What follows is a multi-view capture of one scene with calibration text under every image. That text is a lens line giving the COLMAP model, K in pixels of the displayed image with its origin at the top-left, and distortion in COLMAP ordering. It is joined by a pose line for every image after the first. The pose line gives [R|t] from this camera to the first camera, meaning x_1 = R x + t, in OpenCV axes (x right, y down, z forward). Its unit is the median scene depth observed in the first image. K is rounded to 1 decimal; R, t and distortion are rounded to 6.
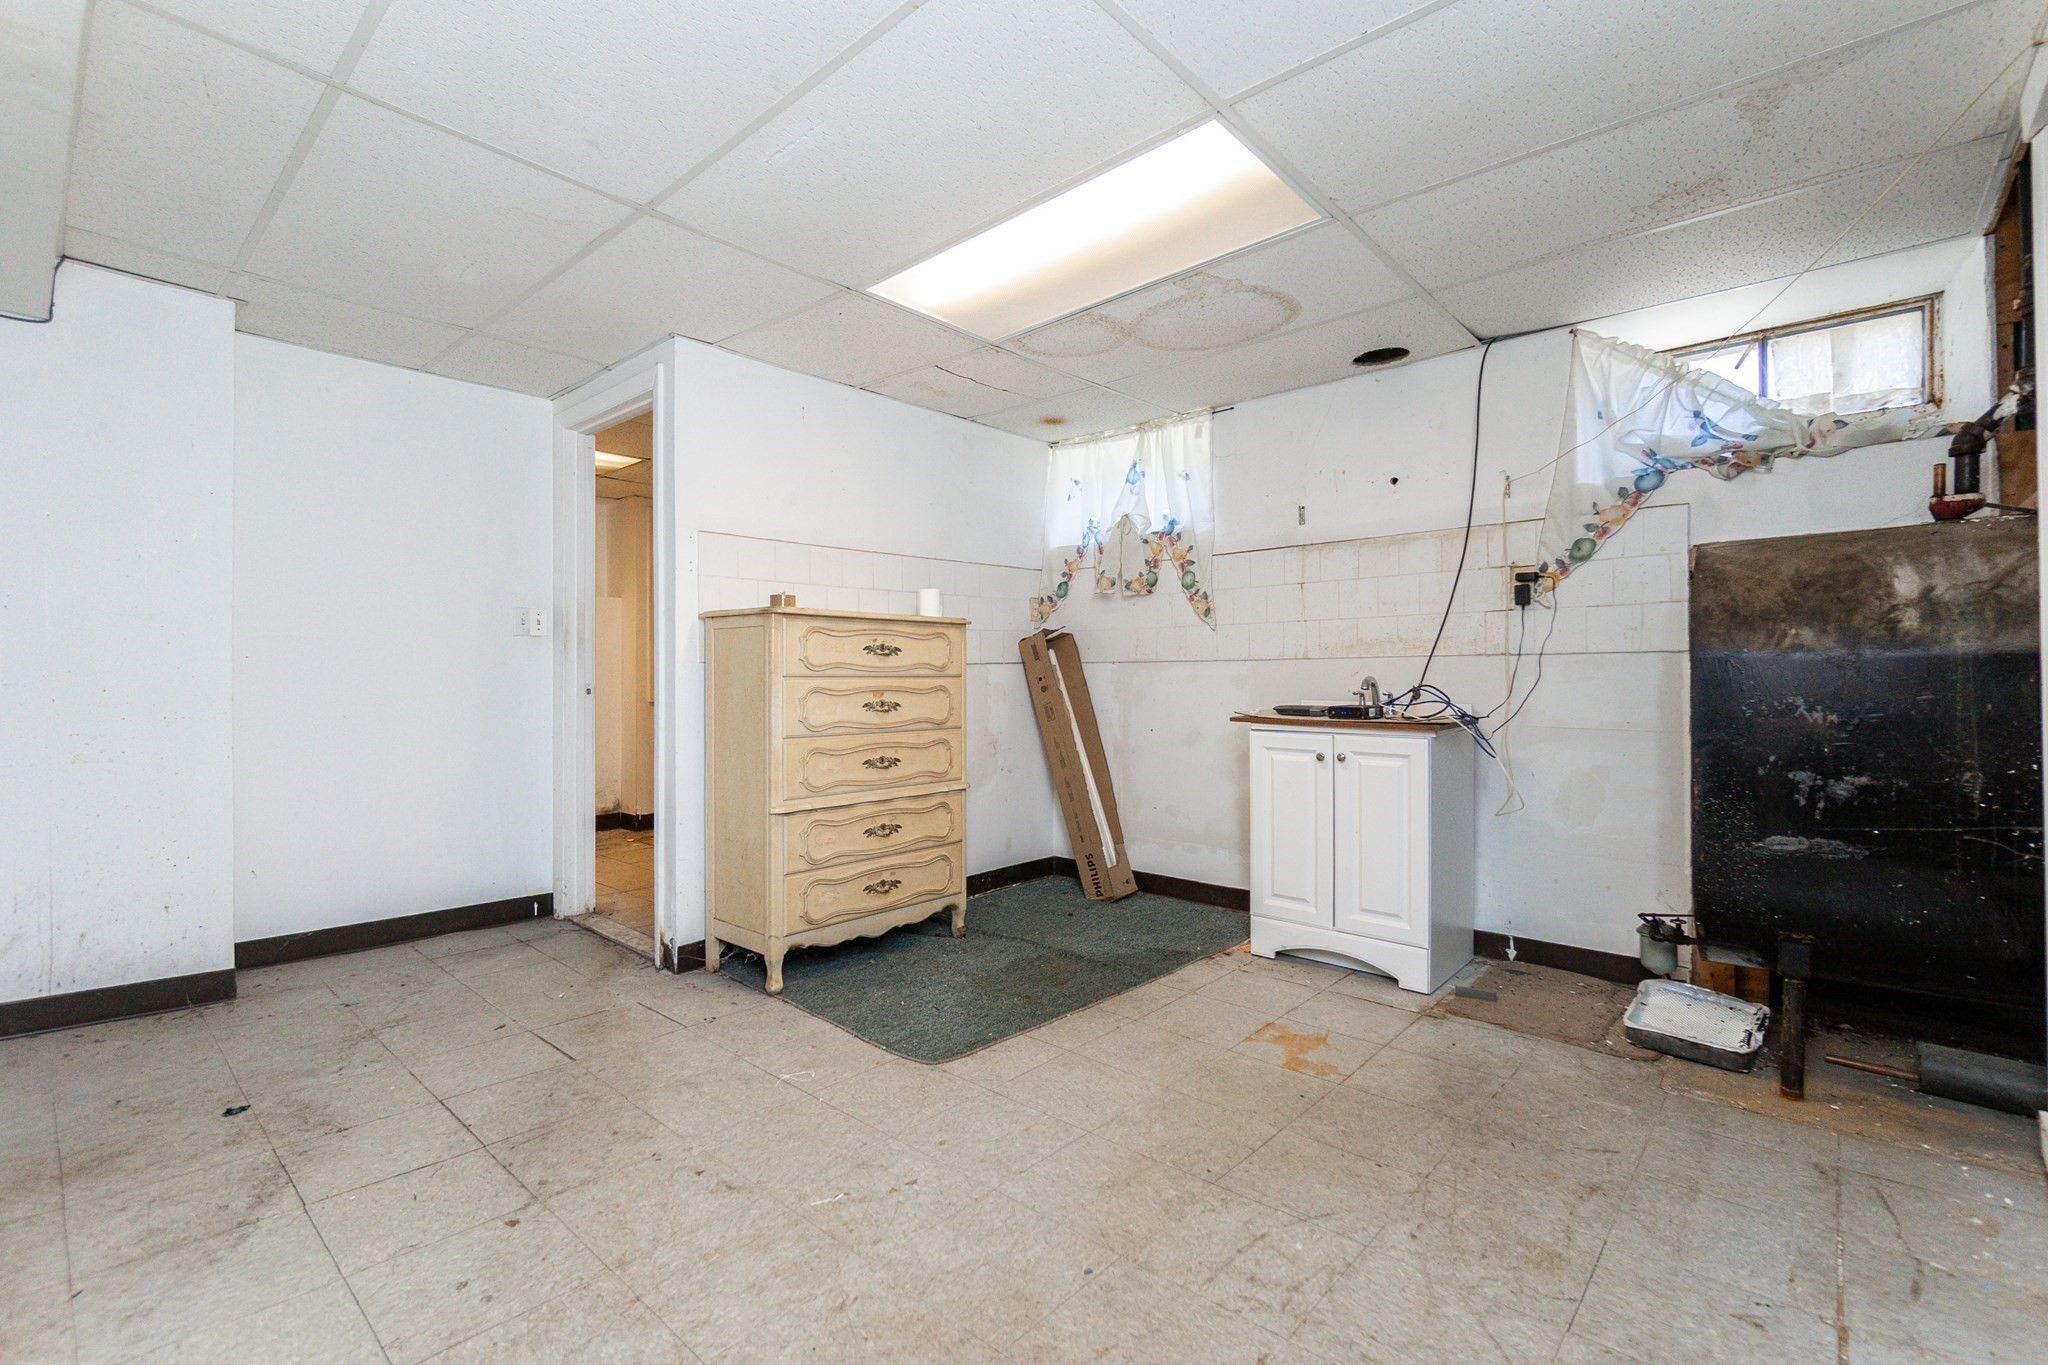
lens RADIAL K [[899.3, 0, 1031.9], [0, 899.3, 679.4], [0, 0, 1]] dist [-0.005144, -0.000291]
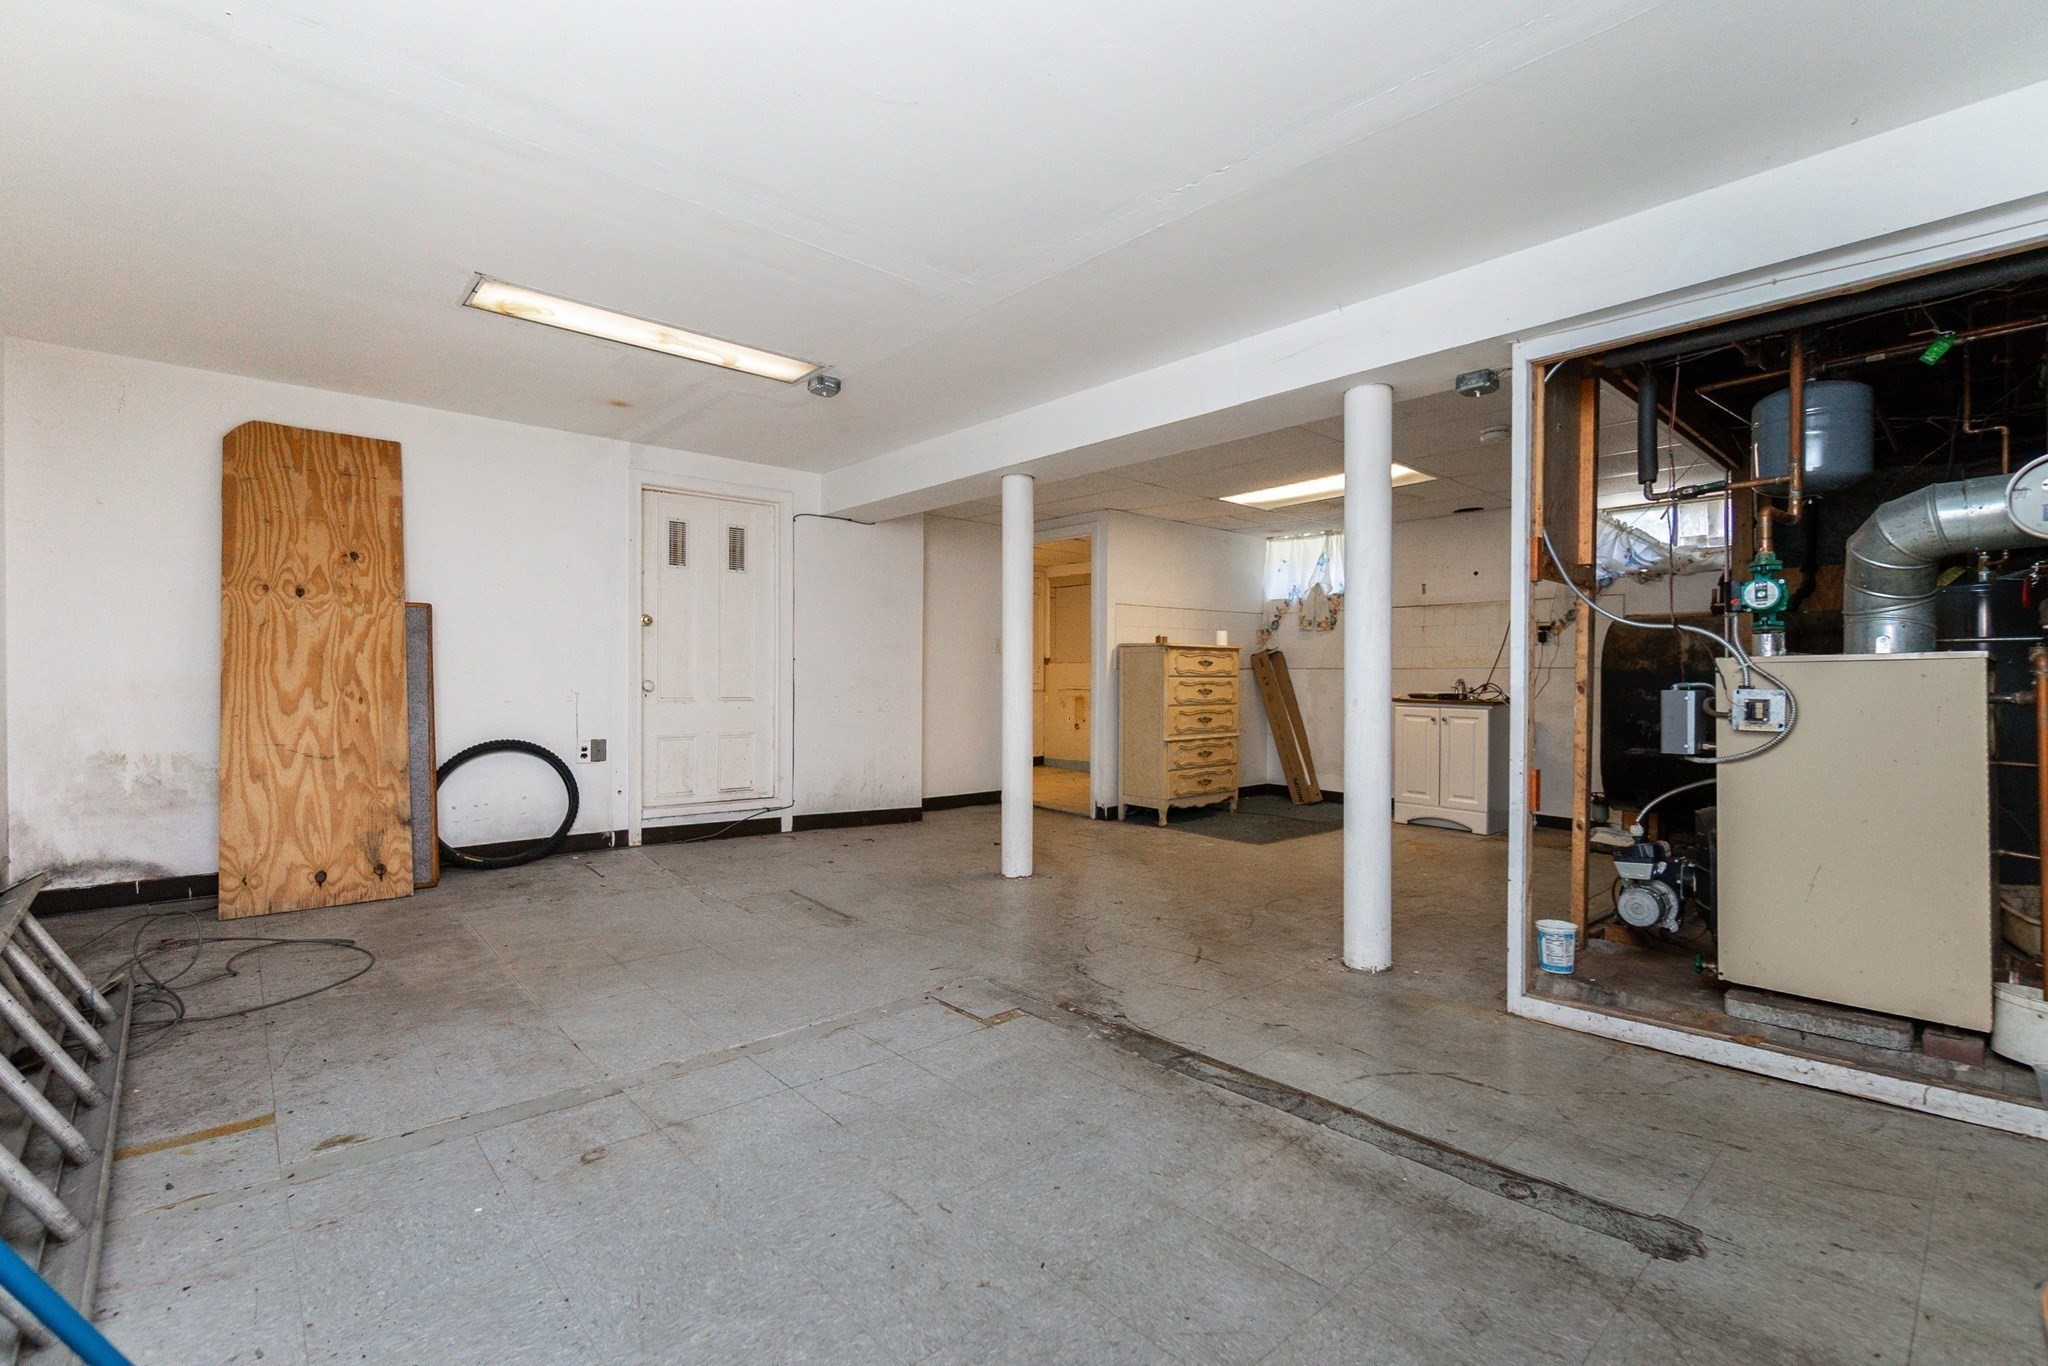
lens RADIAL K [[899.3, 0, 1031.9], [0, 899.3, 679.9], [0, 0, 1]] dist [-0.005144, -0.000291]
pose [[0.993856, 0.006754, -0.110479, -0.332853], [-0.006044, 0.999959, 0.006758, -0.007906], [0.110520, -0.006048, 0.993856, -1.041757]]
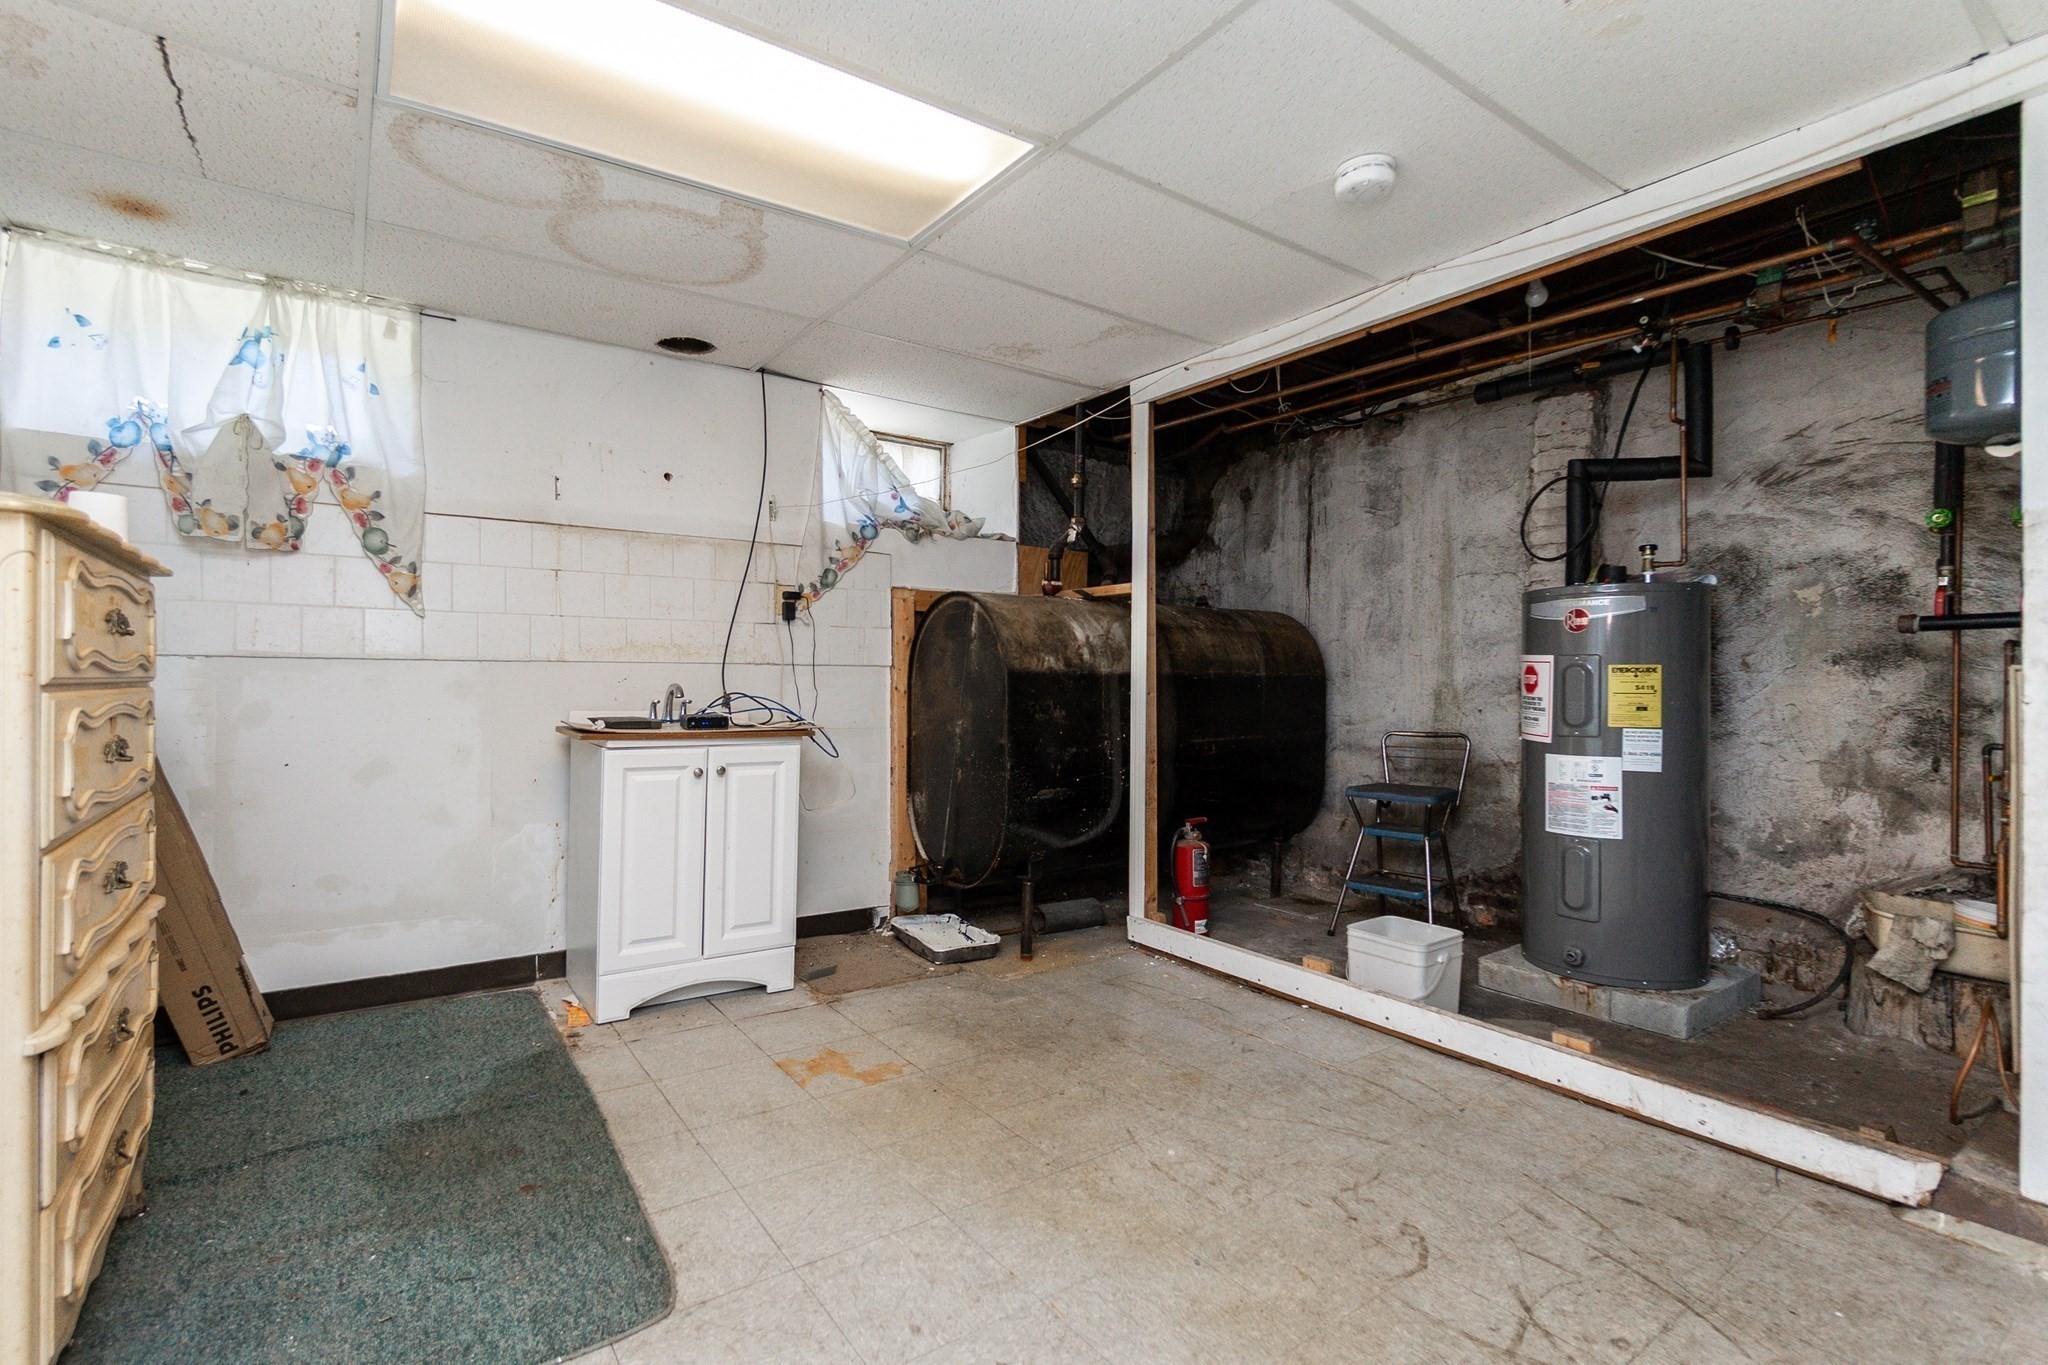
lens RADIAL K [[940.6, 0, 967.6], [0, 940.6, 684.1], [0, 0, 1]] dist [-0.001889, -0.000335]
pose [[0.246763, 0.002573, 0.969072, -0.523108], [-0.005622, 0.999983, -0.001224, -0.003511], [-0.969059, -0.005146, 0.246774, 0.489918]]
